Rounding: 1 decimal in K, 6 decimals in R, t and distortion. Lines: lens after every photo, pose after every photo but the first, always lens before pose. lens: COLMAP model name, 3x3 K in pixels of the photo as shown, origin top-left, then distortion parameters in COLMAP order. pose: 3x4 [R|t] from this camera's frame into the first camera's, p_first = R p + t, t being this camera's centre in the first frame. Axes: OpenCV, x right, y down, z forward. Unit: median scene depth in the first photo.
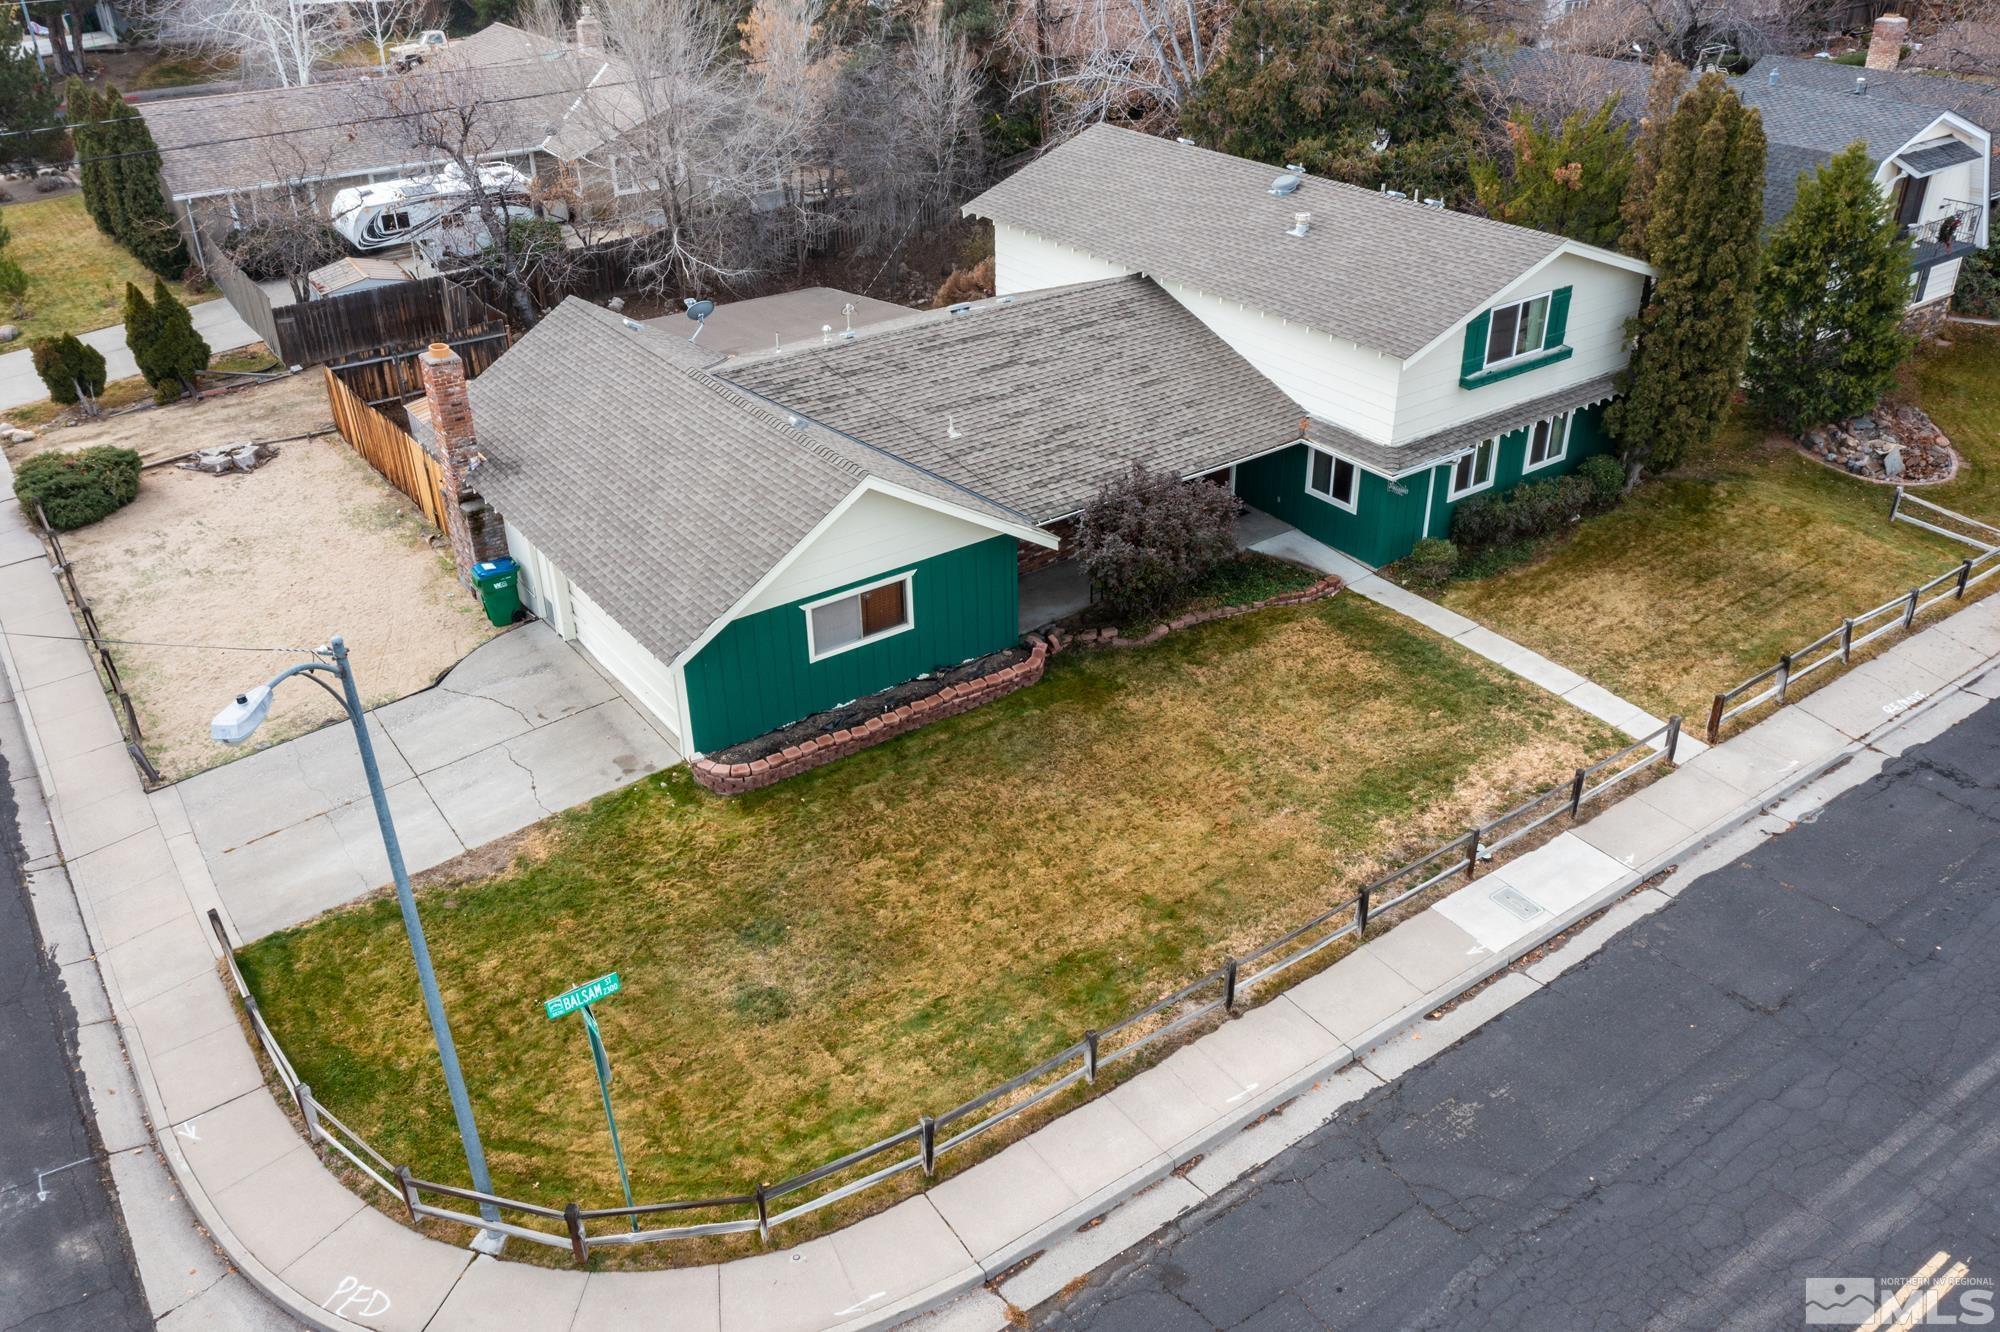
lens RADIAL K [[1591.2, 0, 997.2], [0, 1591.2, 644.1], [0, 0, 1]] dist [-0.004598, -0.005442]
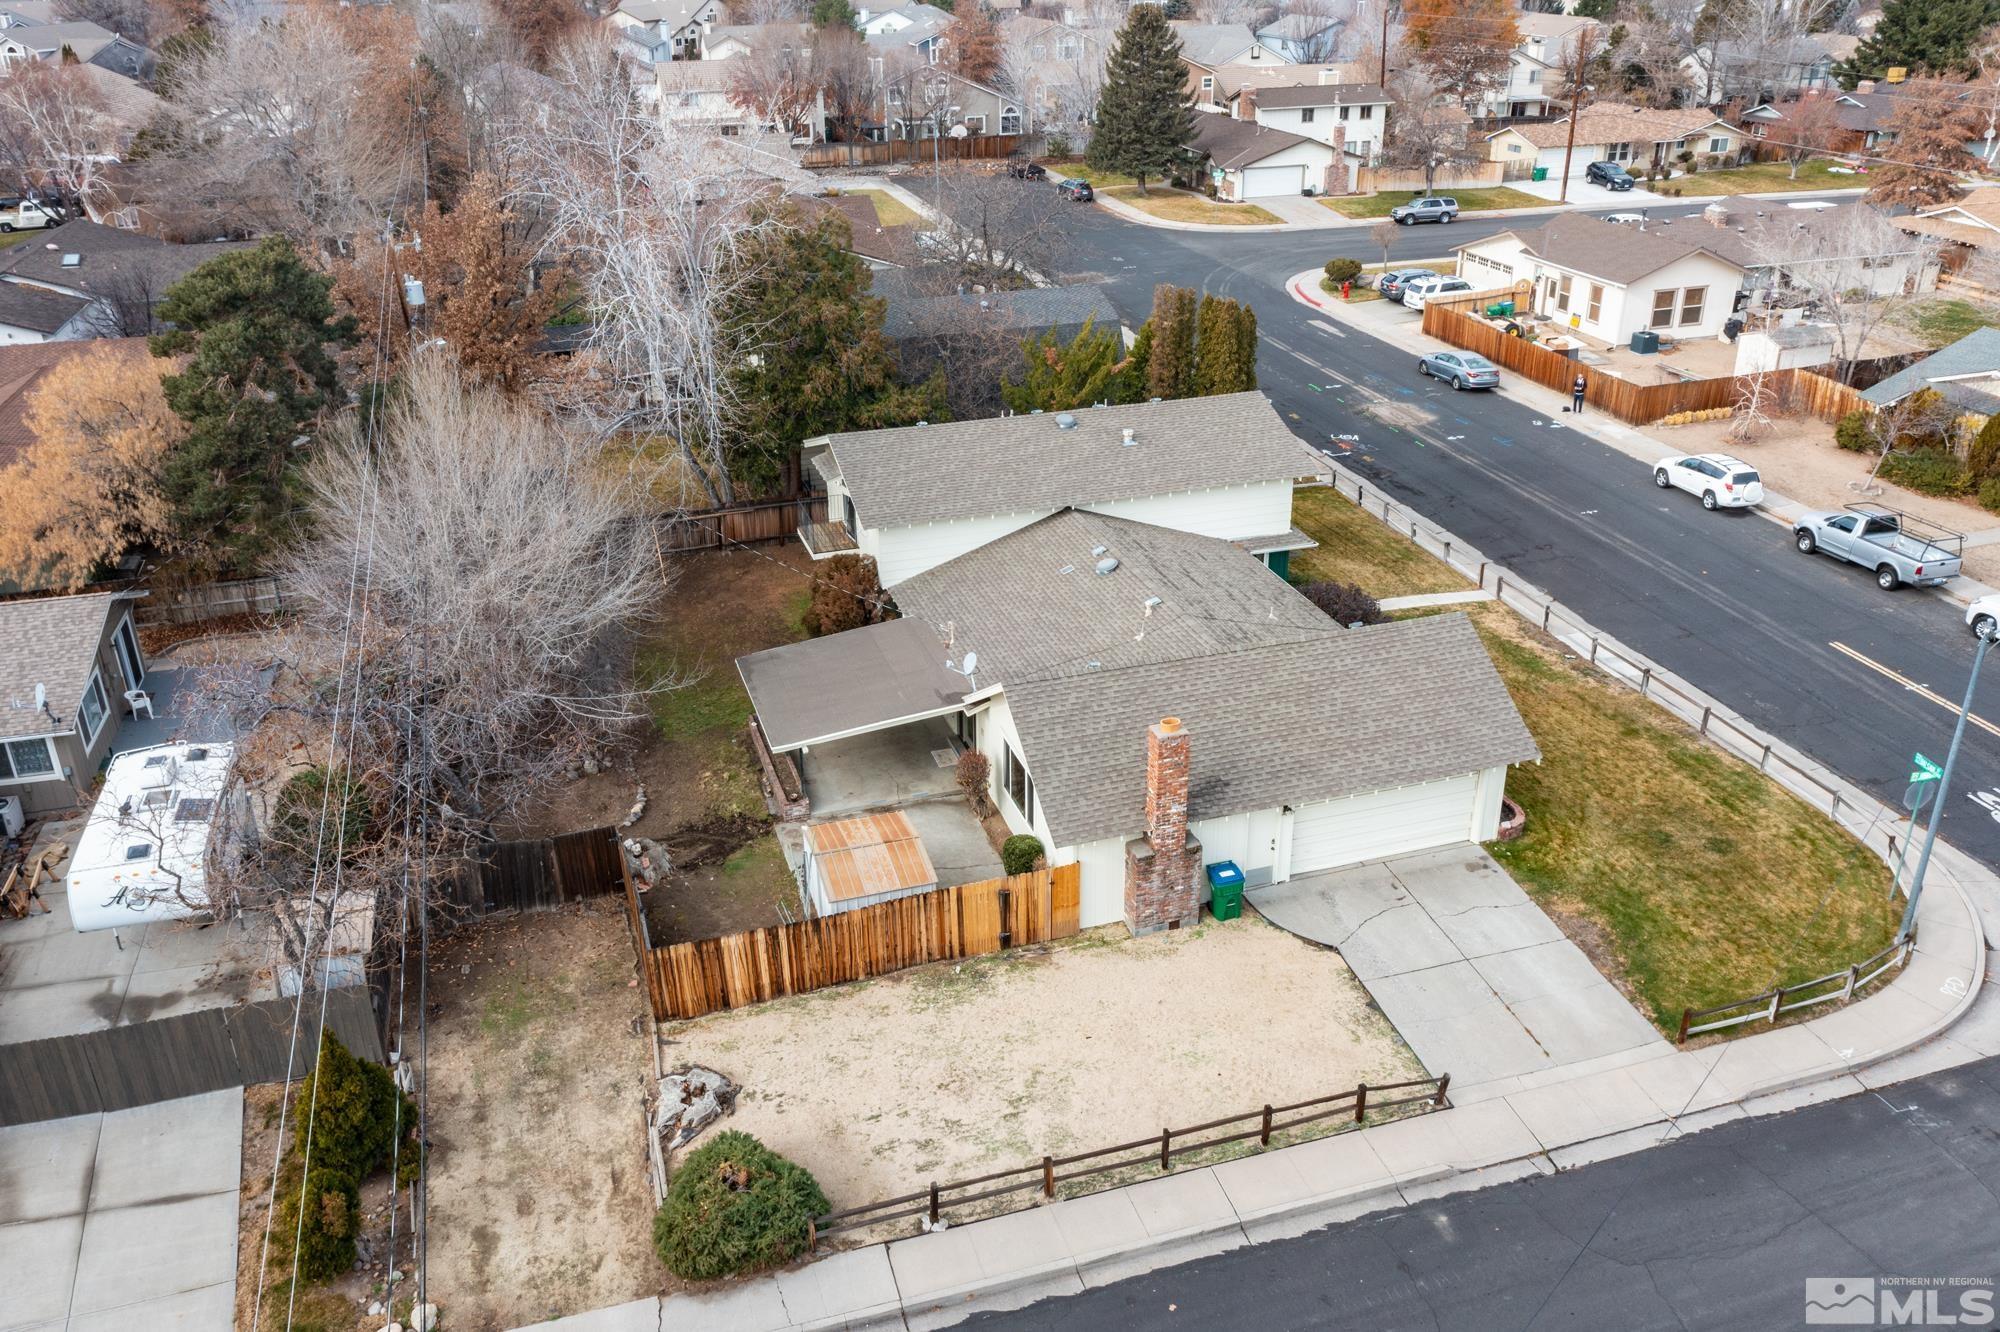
lens RADIAL K [[1582.5, 0, 1003.0], [0, 1582.5, 645.0], [0, 0, 1]] dist [-0.007691, -0.005127]
pose [[0.307813, -0.396935, 0.864693, -1.487625], [0.467050, 0.854823, 0.226145, -0.604314], [-0.828924, 0.334245, 0.448514, 0.636473]]
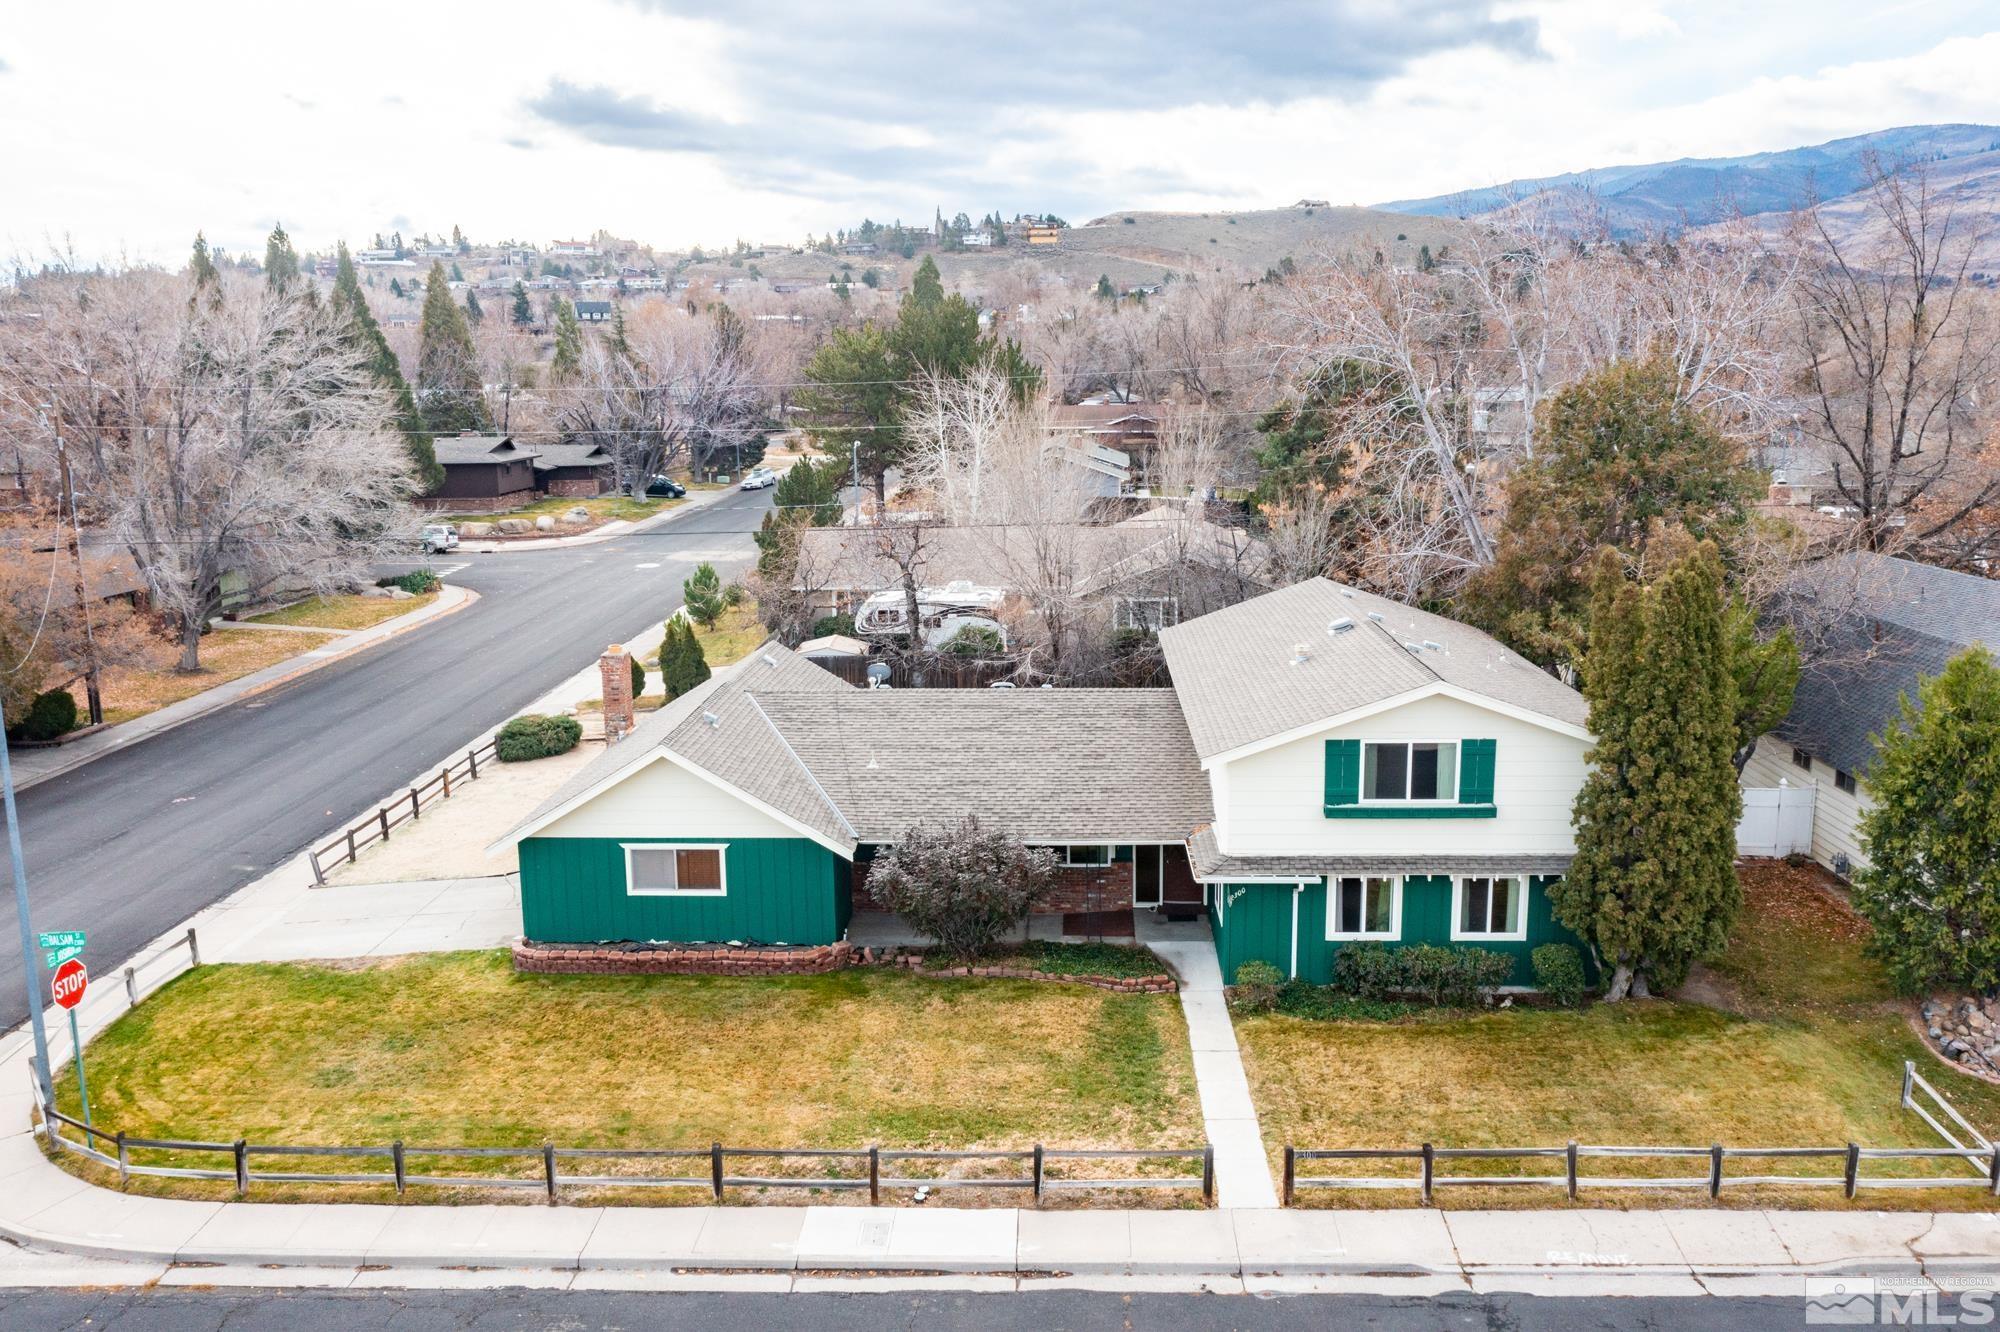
lens RADIAL K [[1582.5, 0, 1003.0], [0, 1582.5, 645.0], [0, 0, 1]] dist [-0.007691, -0.005127]
pose [[0.787811, 0.110577, -0.605910, 0.825950], [-0.298716, 0.928905, -0.218871, 0.013128], [0.538631, 0.353424, 0.764832, 0.144029]]
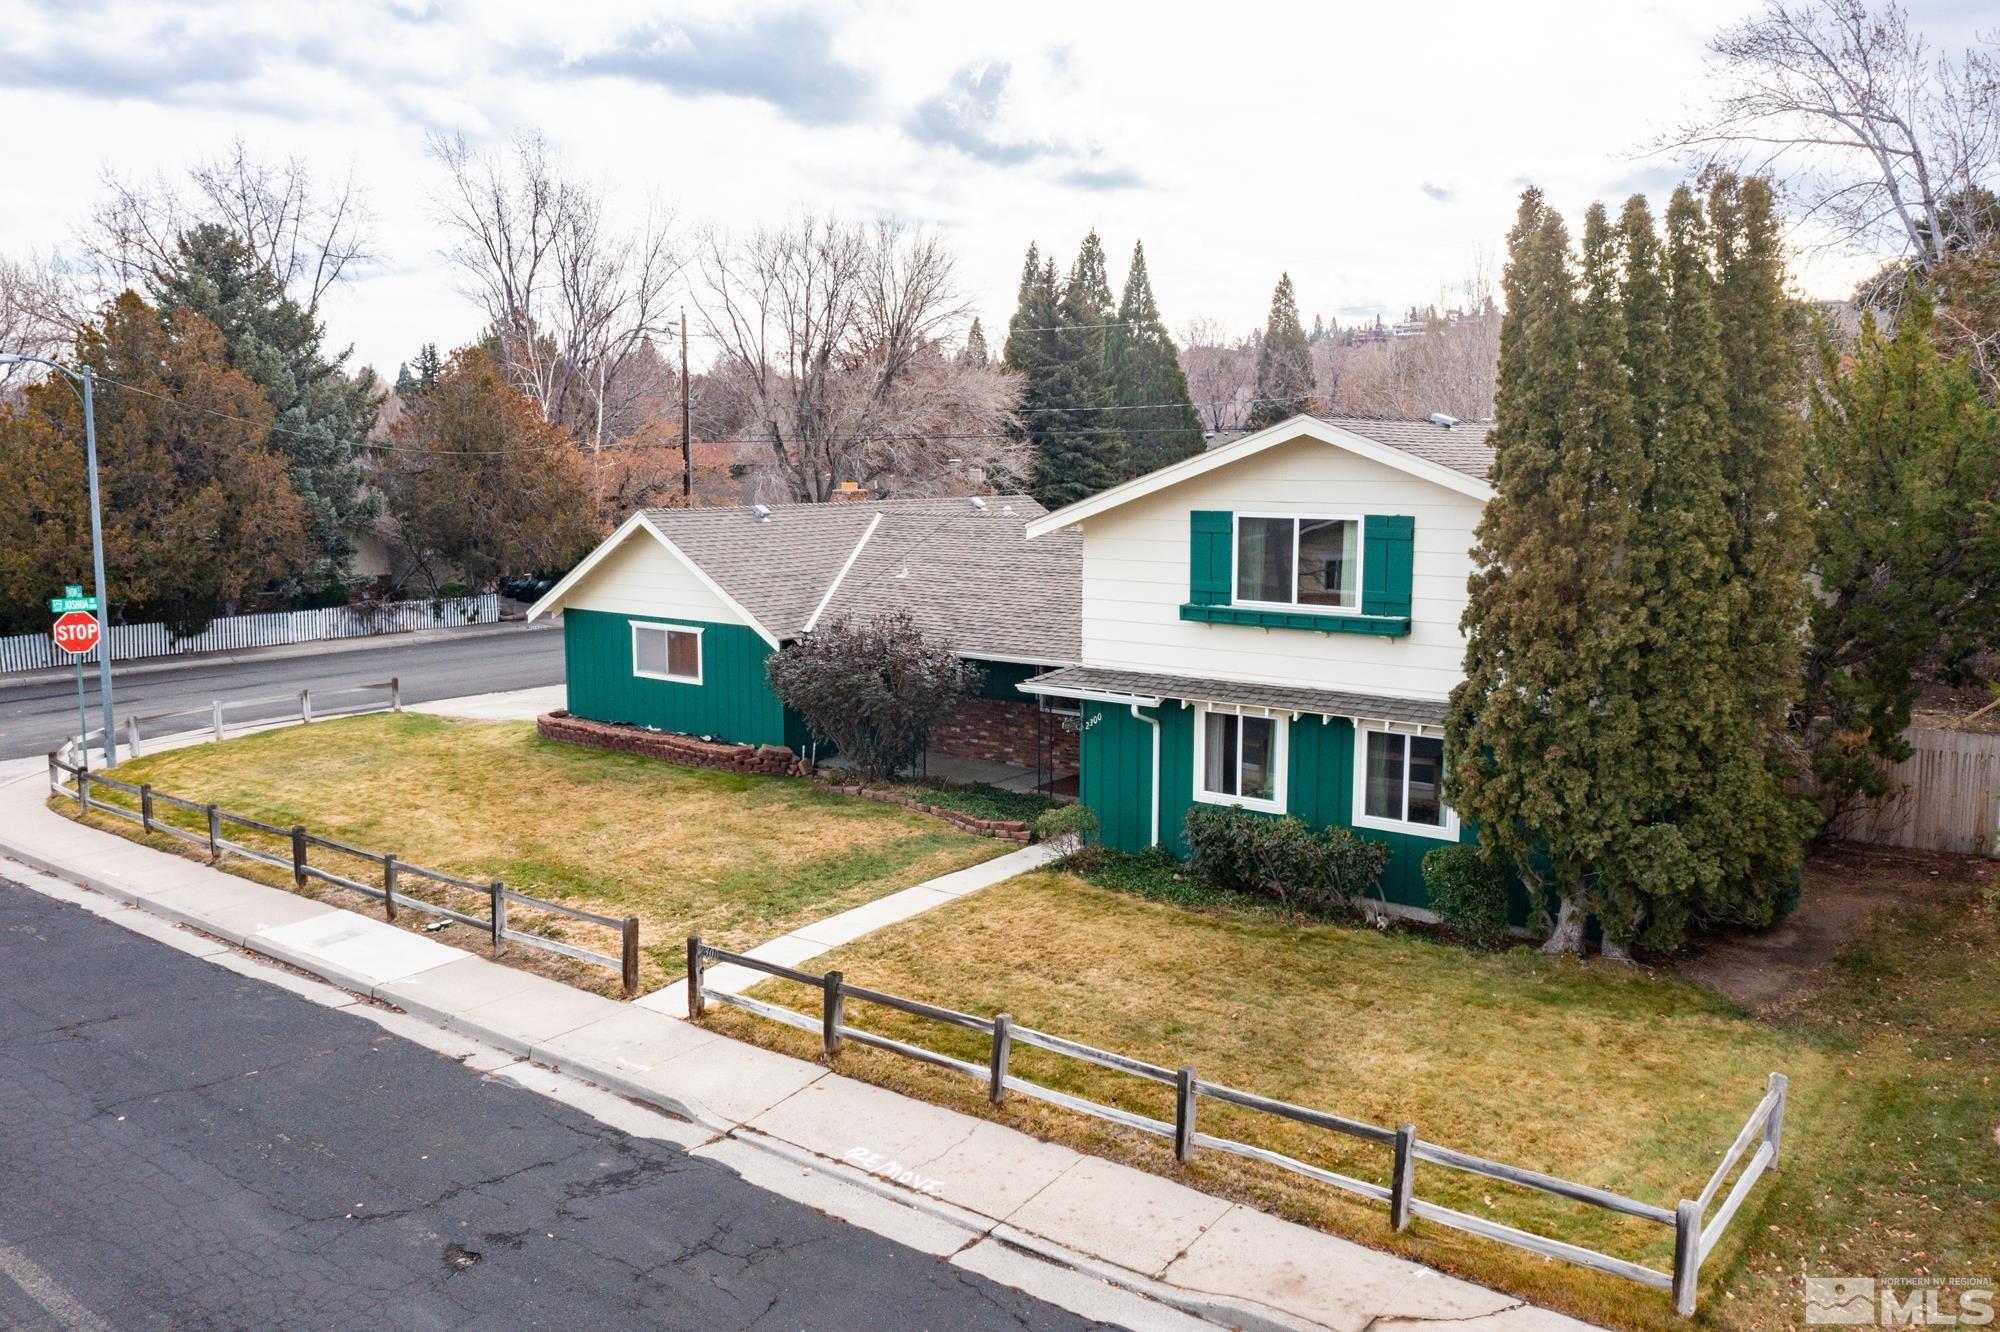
lens RADIAL K [[1591.2, 0, 997.2], [0, 1591.2, 644.1], [0, 0, 1]] dist [-0.004598, -0.005442]
pose [[0.266716, 0.128734, -0.955139, 1.081964], [-0.469885, 0.882642, -0.012249, -0.121213], [0.841469, 0.452073, 0.295905, 0.852660]]
